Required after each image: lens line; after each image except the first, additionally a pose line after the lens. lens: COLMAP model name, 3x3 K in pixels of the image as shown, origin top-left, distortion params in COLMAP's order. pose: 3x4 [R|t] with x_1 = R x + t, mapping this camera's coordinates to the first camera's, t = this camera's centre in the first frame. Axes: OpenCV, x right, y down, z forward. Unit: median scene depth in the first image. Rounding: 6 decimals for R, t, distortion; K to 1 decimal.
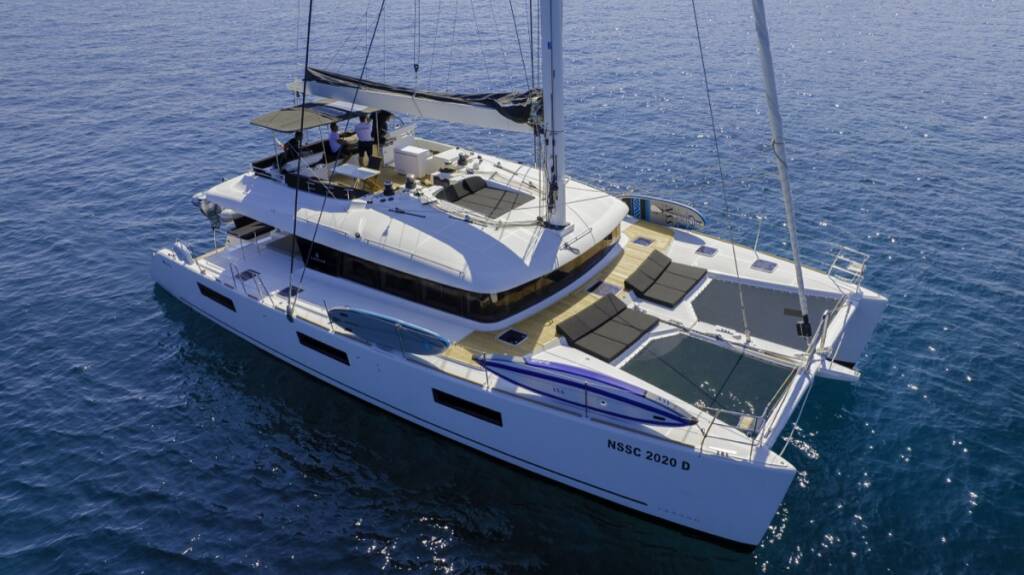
lens RADIAL K [[707.8, 0, 512.0], [0, 707.8, 287.5], [0, 0, 1]] dist [-0.009083, 0.002680]
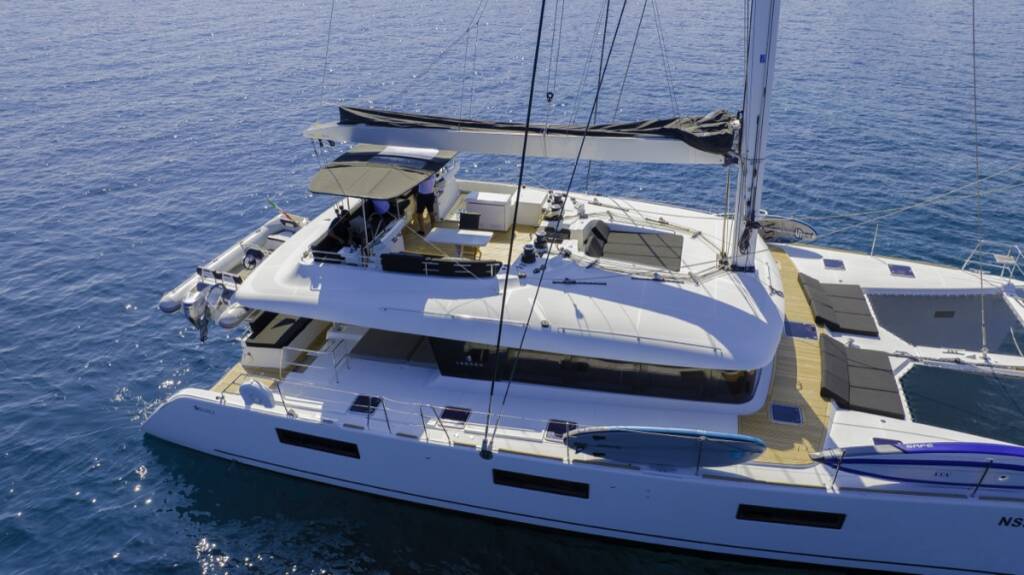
lens RADIAL K [[707.8, 0, 512.0], [0, 707.8, 287.5], [0, 0, 1]] dist [-0.009083, 0.002680]
pose [[0.927662, -0.174539, 0.330119, -0.492690], [0.173820, 0.984259, 0.031943, -0.142418], [-0.330498, 0.027749, 0.943399, 0.297117]]
